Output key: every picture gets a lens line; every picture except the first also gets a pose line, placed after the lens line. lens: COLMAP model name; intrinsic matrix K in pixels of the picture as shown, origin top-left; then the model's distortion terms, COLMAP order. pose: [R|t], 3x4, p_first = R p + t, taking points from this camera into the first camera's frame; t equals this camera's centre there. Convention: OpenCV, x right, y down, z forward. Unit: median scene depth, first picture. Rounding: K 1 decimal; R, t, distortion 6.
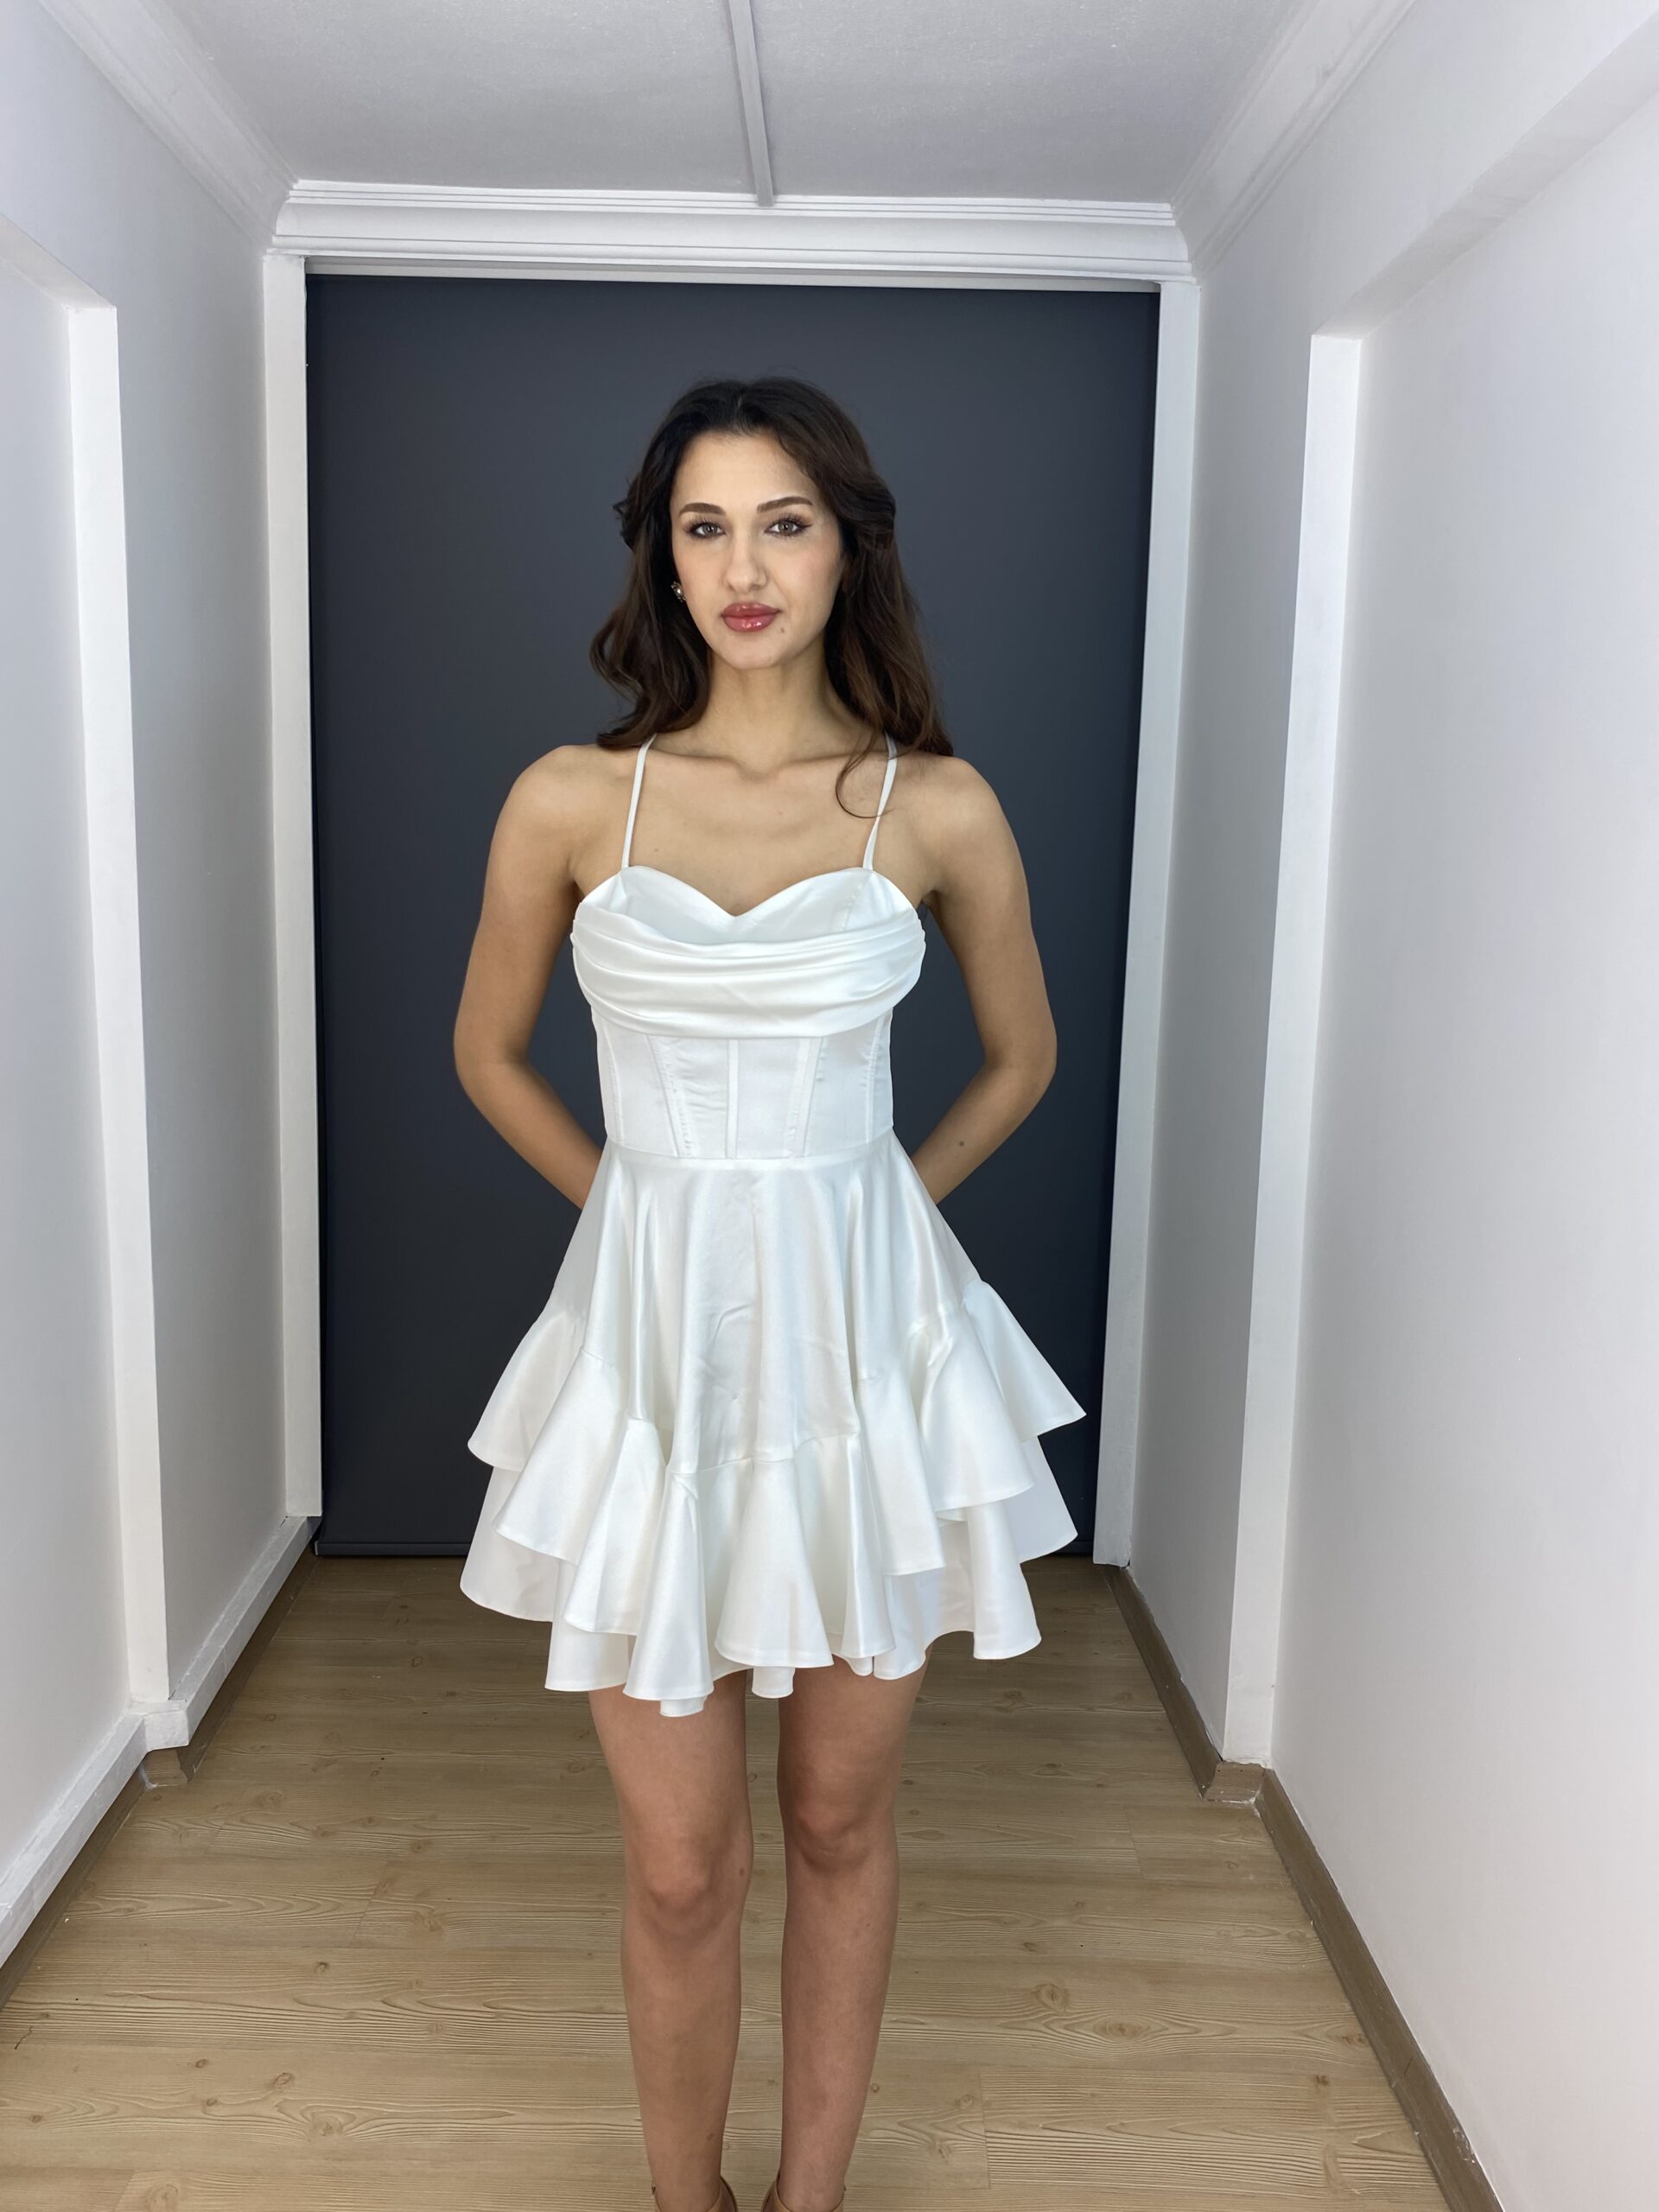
lens RADIAL K [[1687.1, 0, 838.2], [0, 1687.1, 1097.7], [0, 0, 1]] dist [-0.002919, 0.005358]
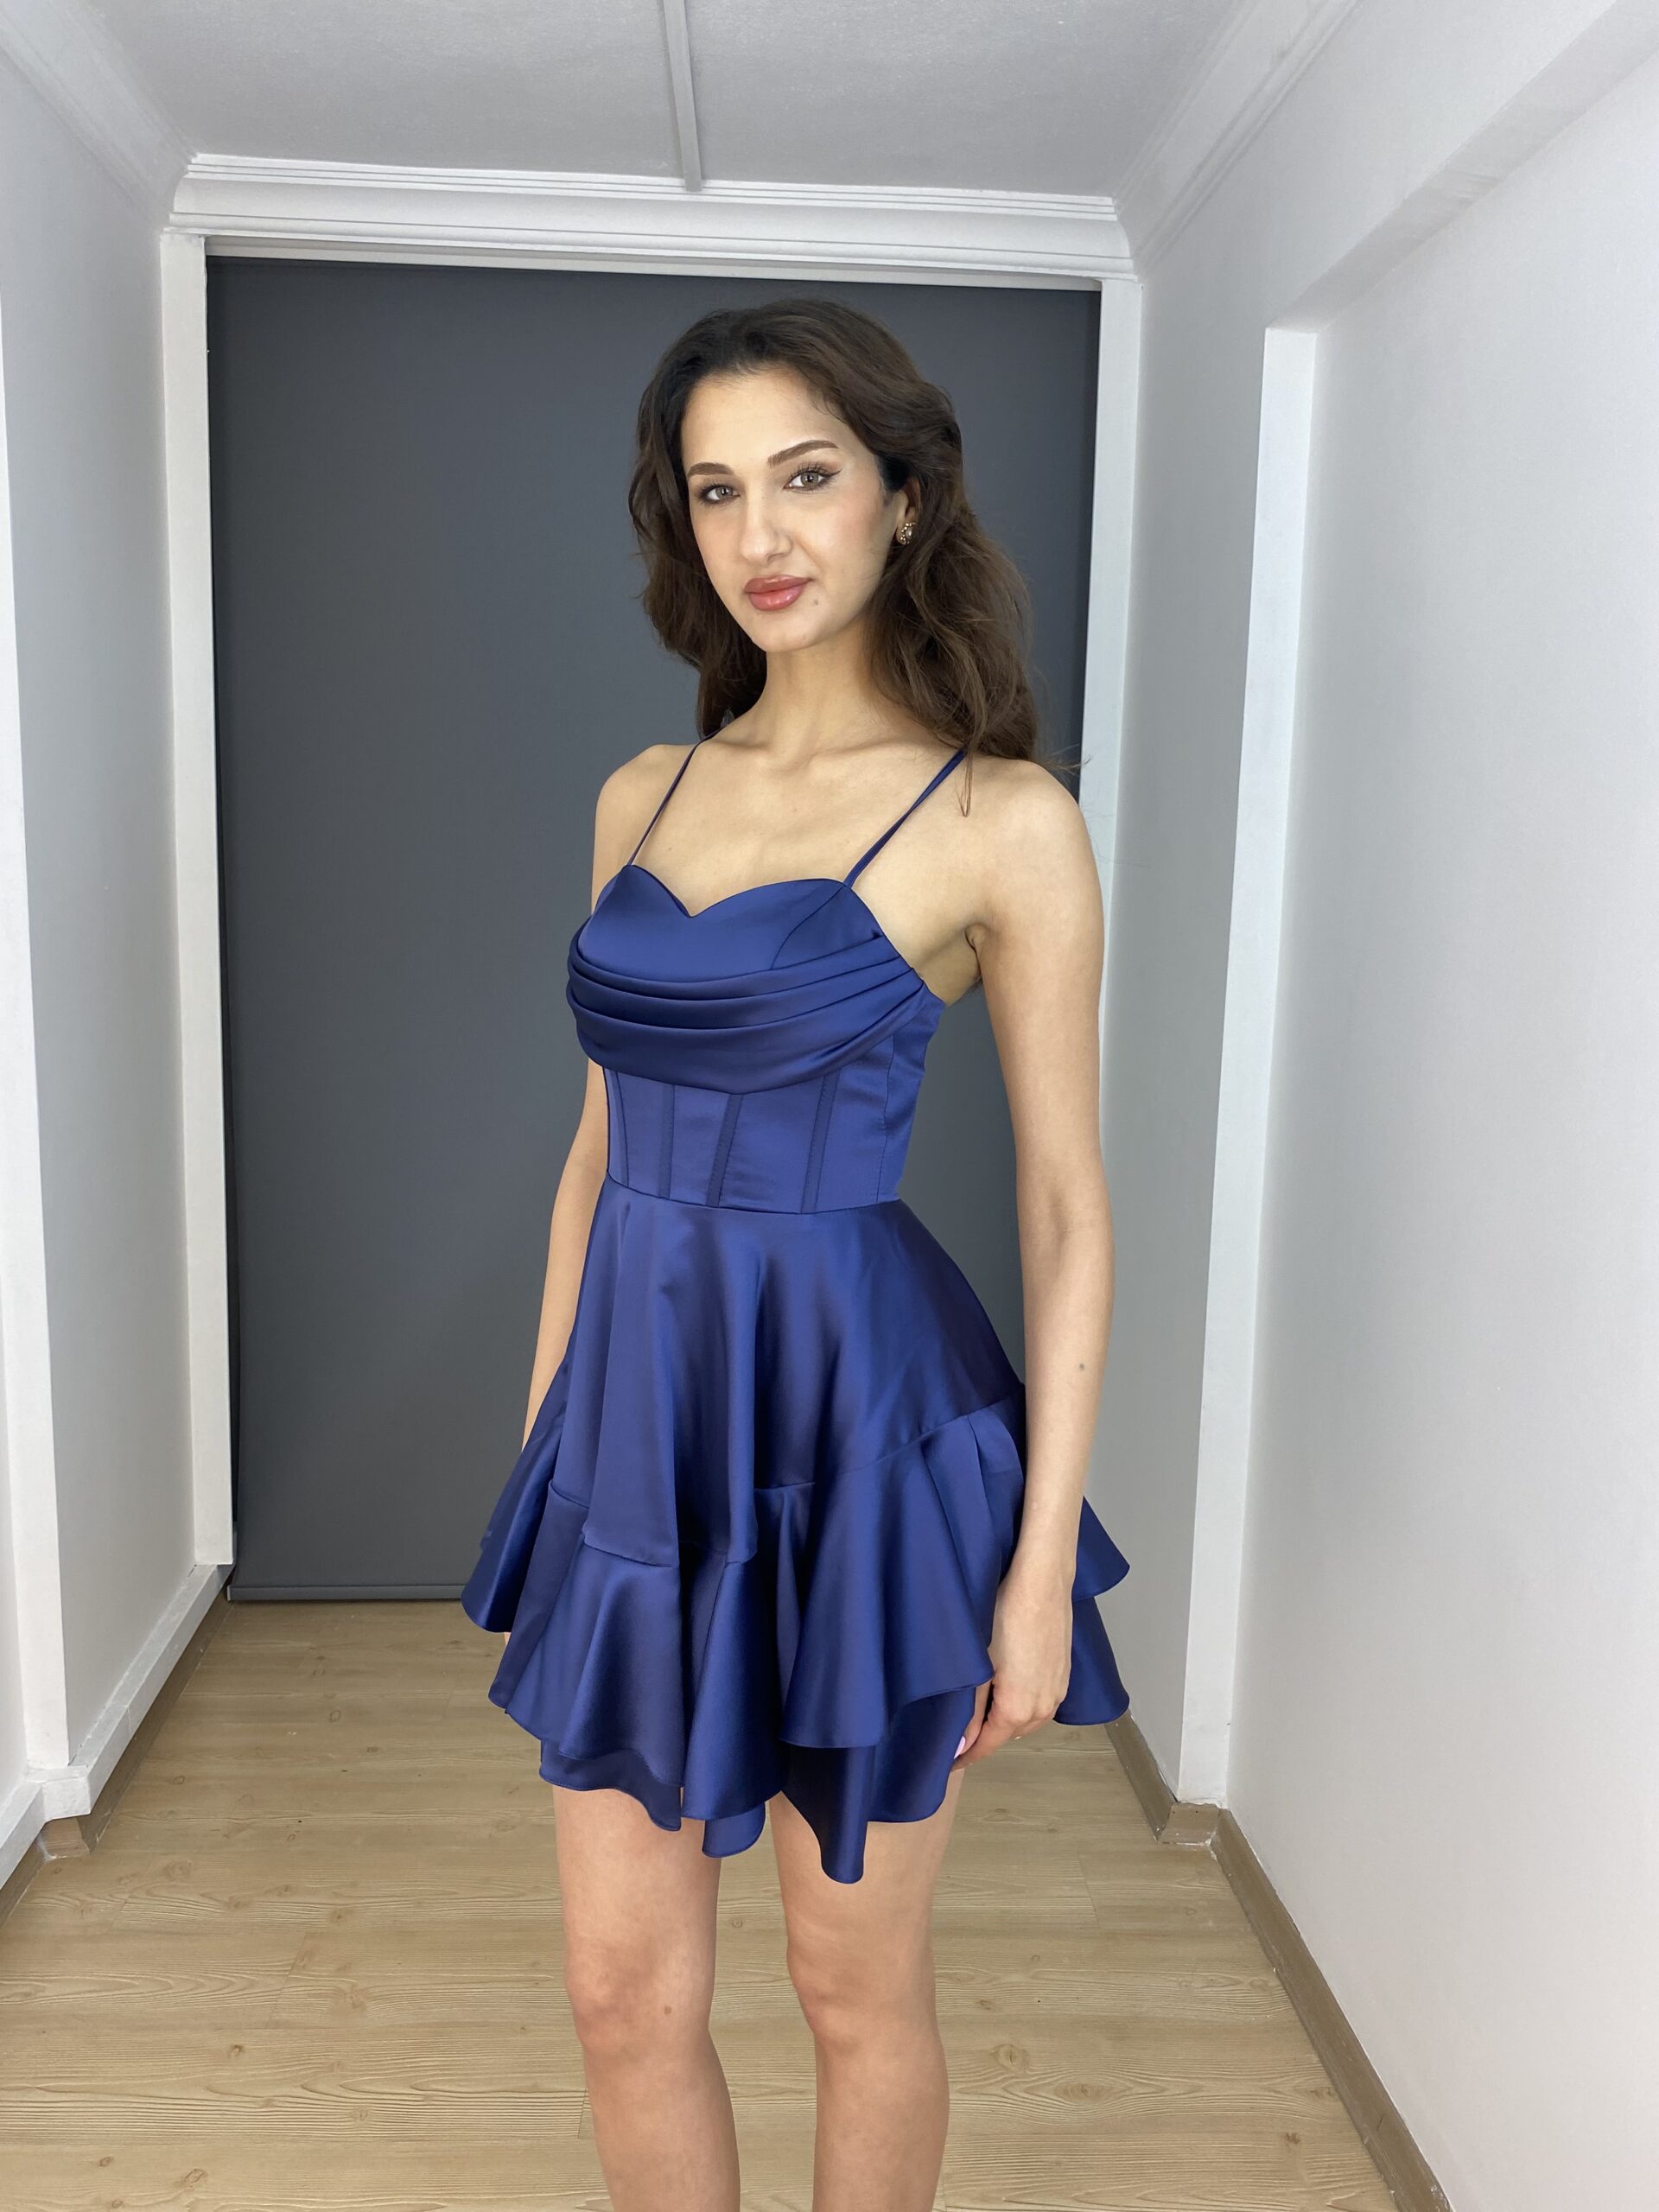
lens RADIAL K [[1691.9, 0, 838.5], [0, 1691.9, 1128.1], [0, 0, 1]] dist [0.004381, -0.006943]
pose [[0.998840, -0.006156, 0.047761, -0.011344], [0.006034, 0.999978, 0.002692, 0.001581], [-0.047776, -0.002401, 0.998855, 0.038369]]
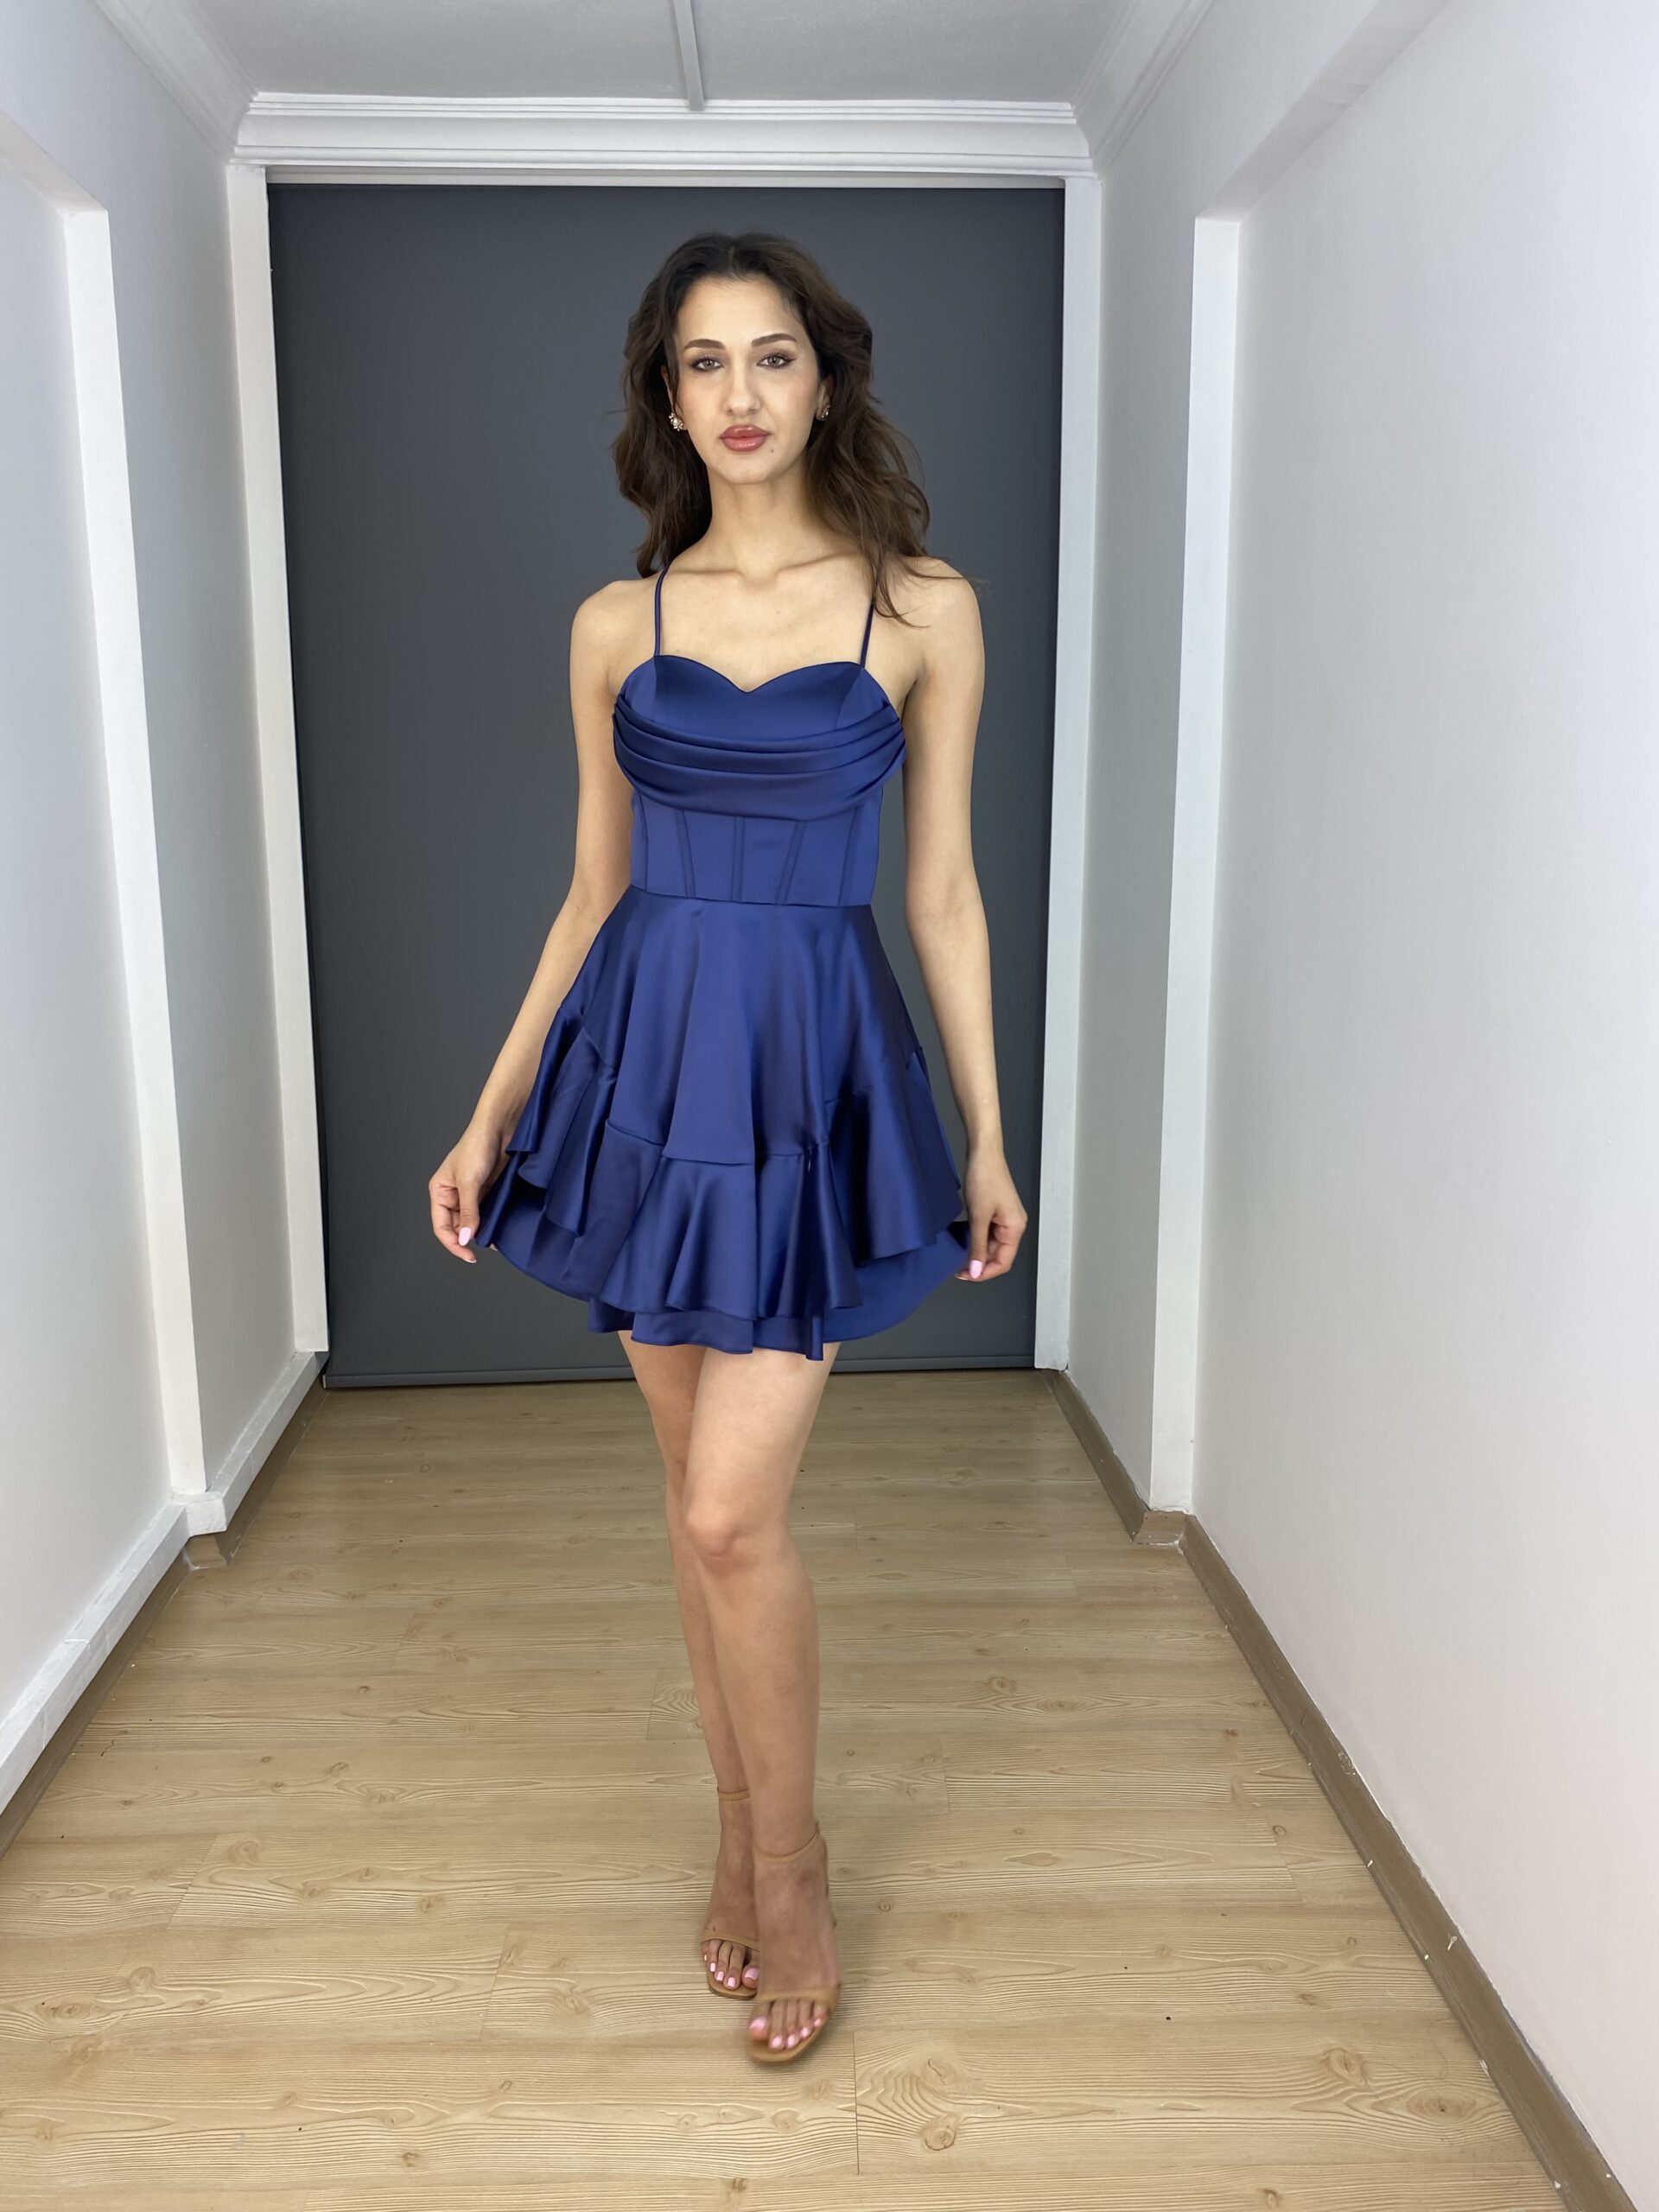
lens RADIAL K [[1667.0, 0, 838.0], [0, 1667.0, 1094.4], [0, 0, 1]] dist [0.004957, -0.004426]
pose [[0.999082, -0.032042, 0.028422, -0.003958], [0.030896, 0.998726, 0.039889, 0.066601], [-0.029664, -0.038975, 0.998800, -0.103765]]
